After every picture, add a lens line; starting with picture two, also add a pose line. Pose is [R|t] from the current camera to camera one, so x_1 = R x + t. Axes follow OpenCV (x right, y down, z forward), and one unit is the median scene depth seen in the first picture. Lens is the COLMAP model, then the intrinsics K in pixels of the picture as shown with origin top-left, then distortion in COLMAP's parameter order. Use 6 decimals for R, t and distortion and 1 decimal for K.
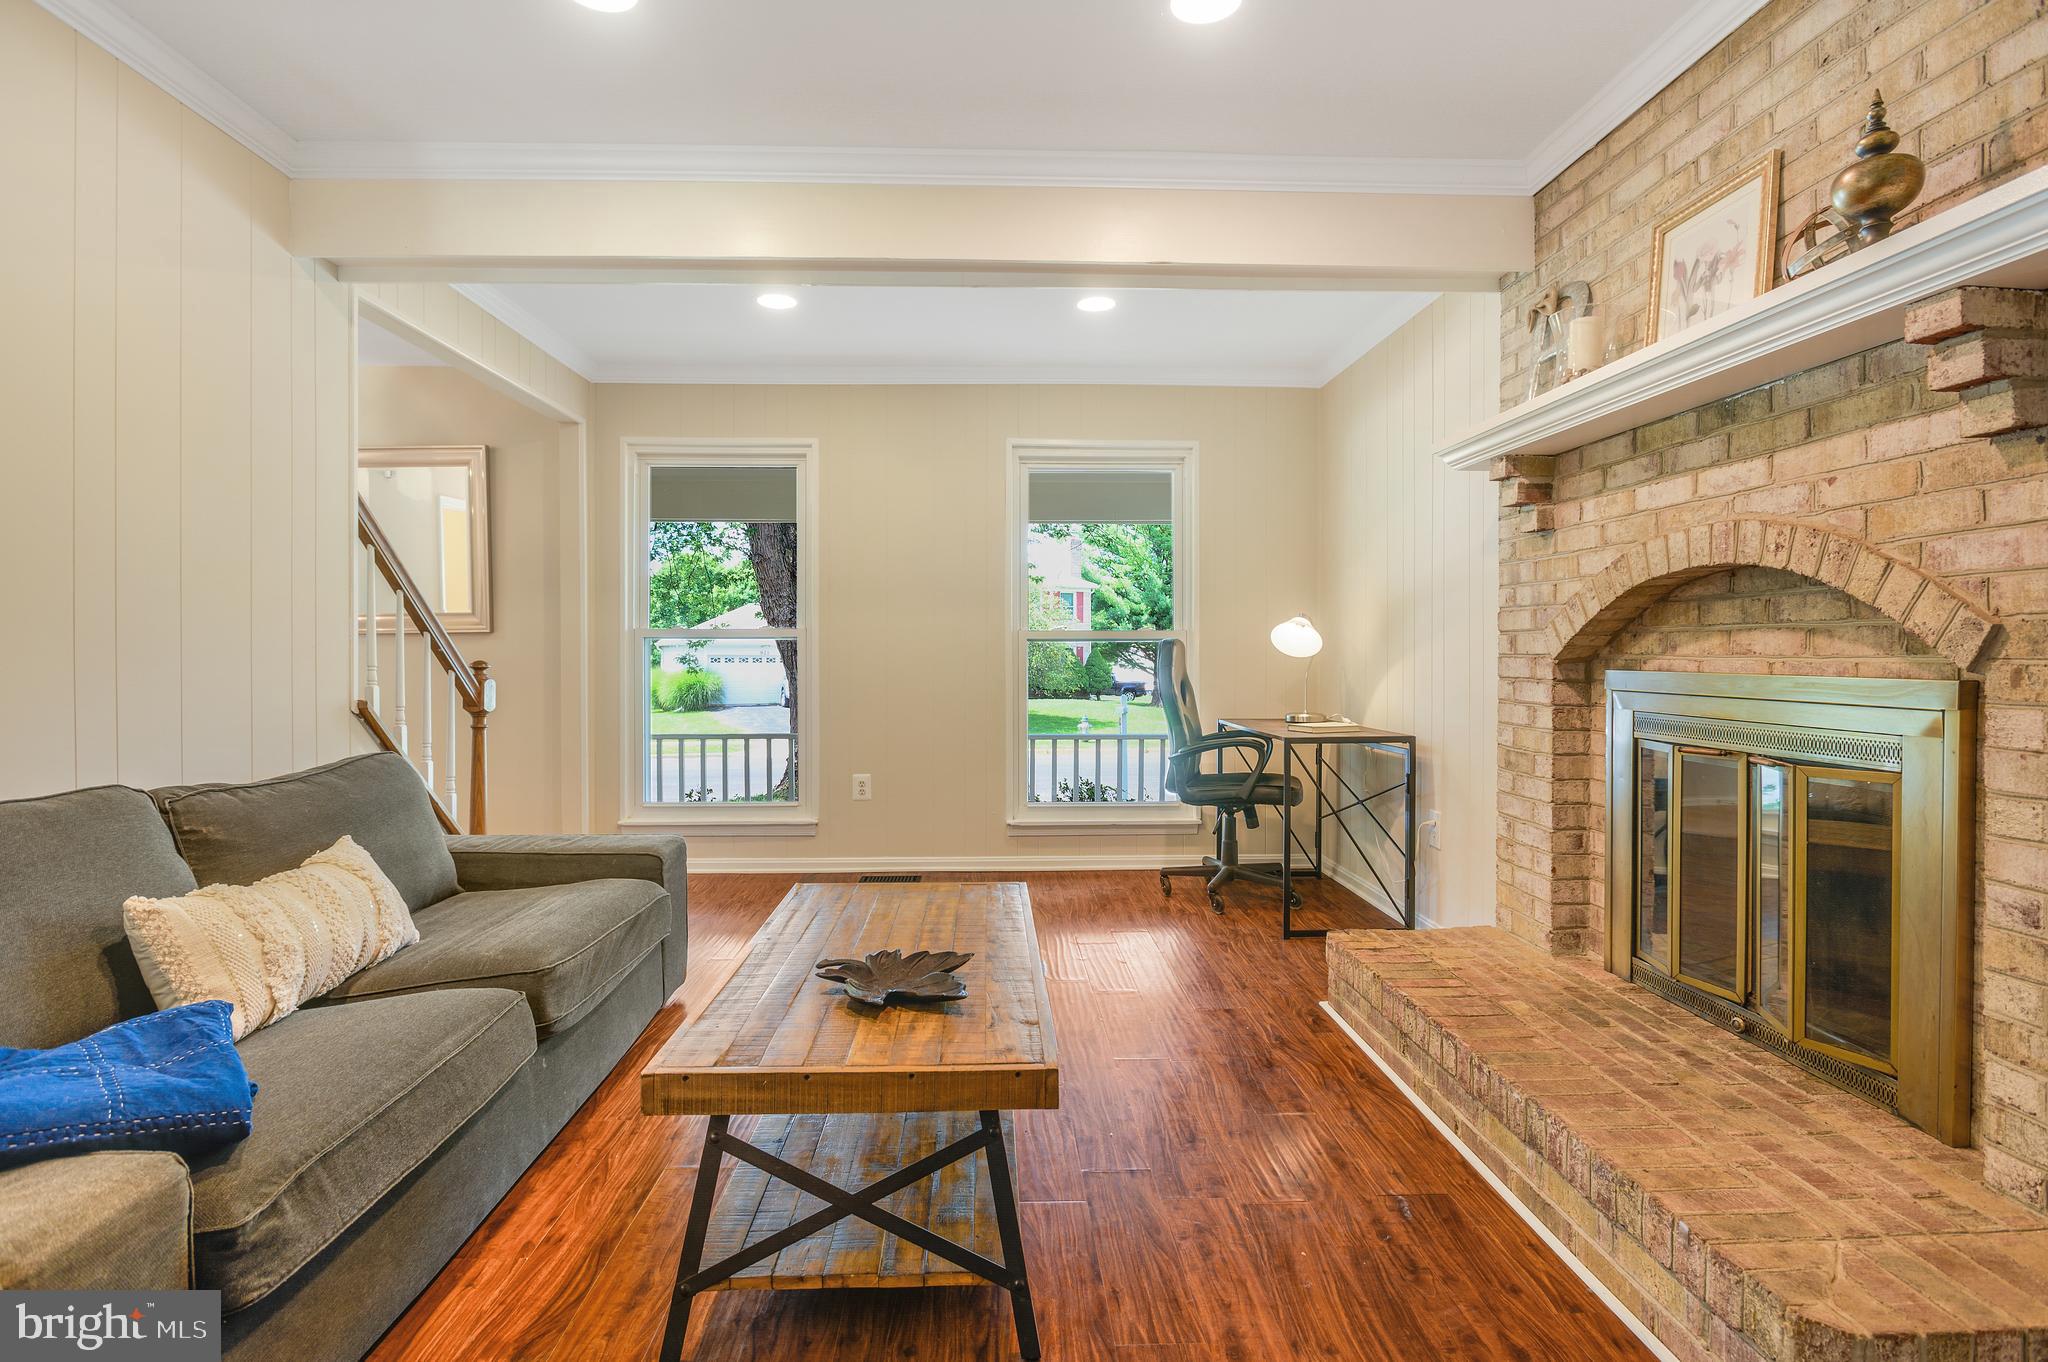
lens RADIAL K [[992.6, 0, 1008.4], [0, 992.6, 661.4], [0, 0, 1]] dist [-0.016218, 0.001445]
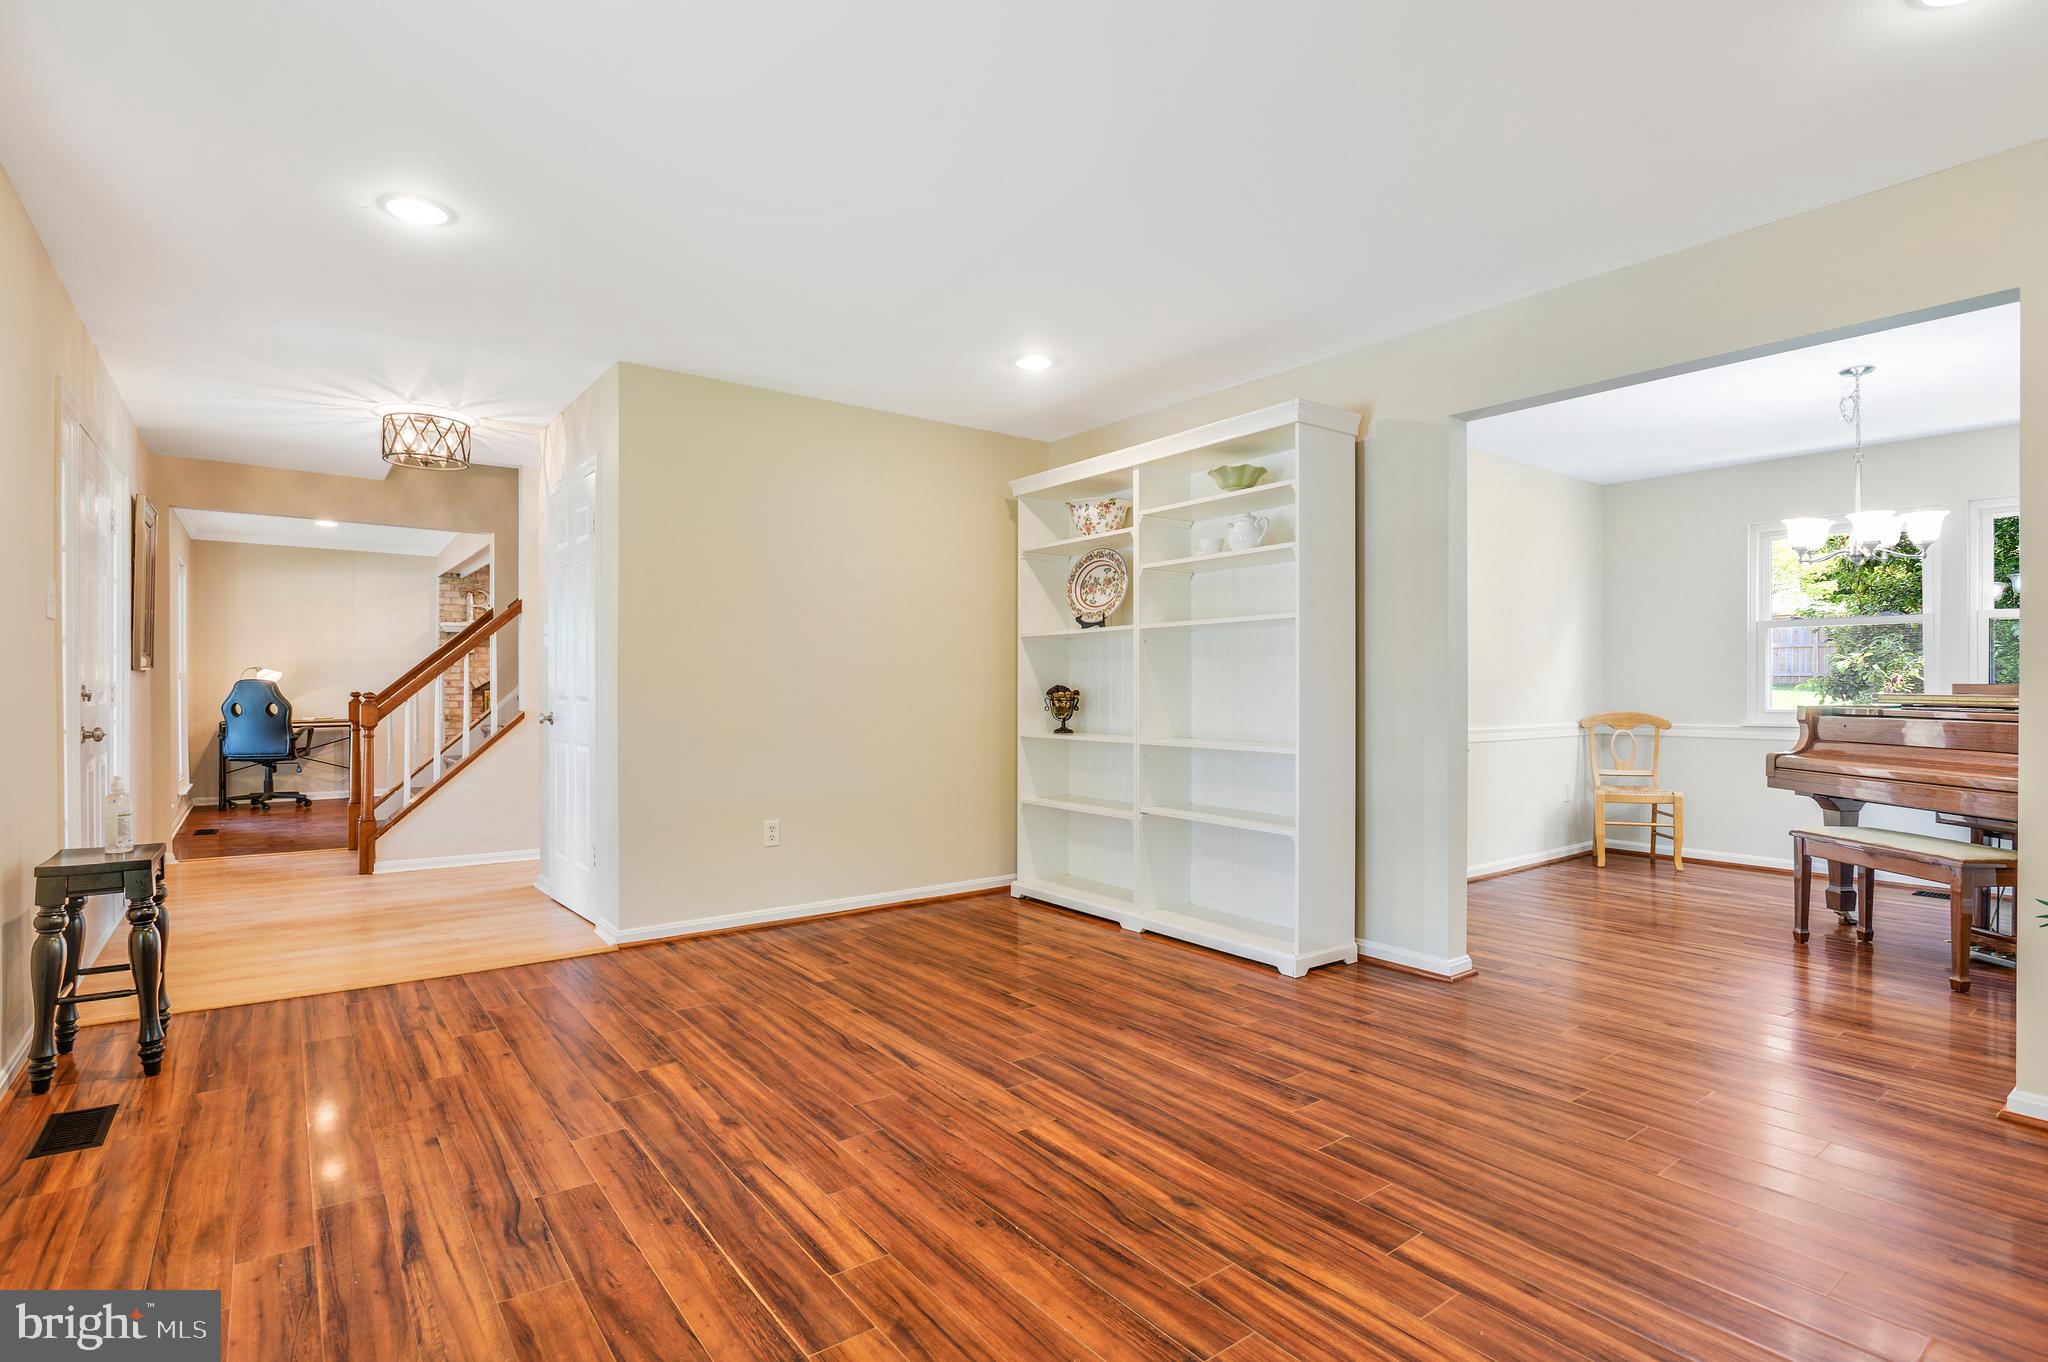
lens RADIAL K [[992.6, 0, 1017.5], [0, 992.6, 696.3], [0, 0, 1]] dist [-0.016218, 0.001445]
pose [[-0.571492, -0.010081, 0.820545, -4.084605], [0.006362, 0.999840, 0.016715, -0.023513], [-0.820583, 0.014773, -0.571337, 1.625397]]
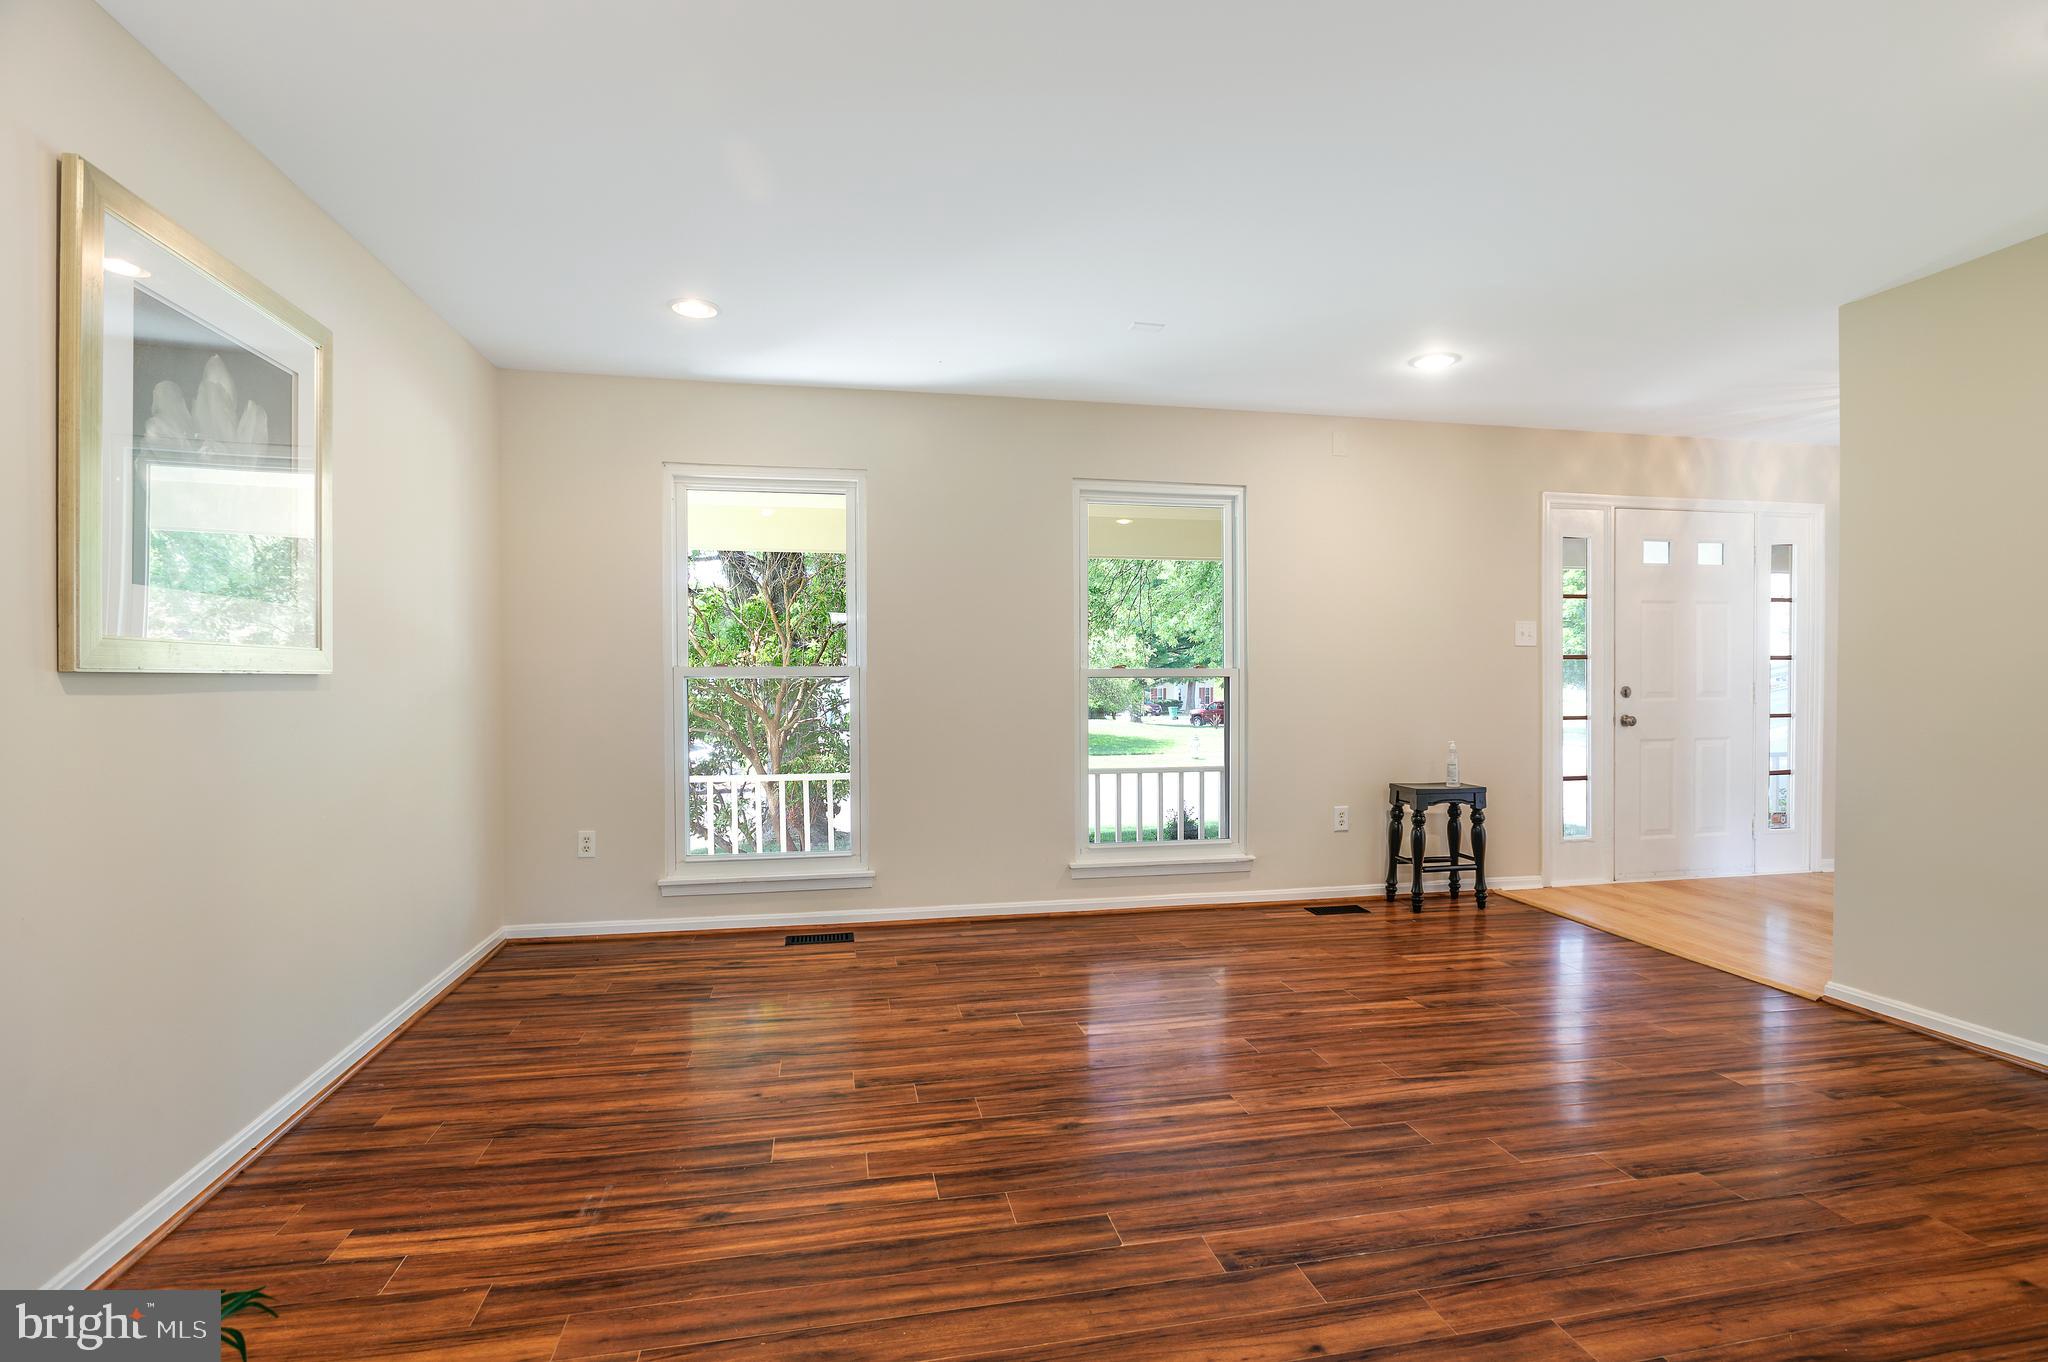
lens RADIAL K [[992.6, 0, 1043.3], [0, 992.6, 669.9], [0, 0, 1]] dist [-0.016218, 0.001445]
pose [[0.984144, -0.003141, 0.177342, -3.688021], [0.005734, 0.999884, -0.014108, -0.037789], [-0.177277, 0.014901, 0.984048, 0.017589]]
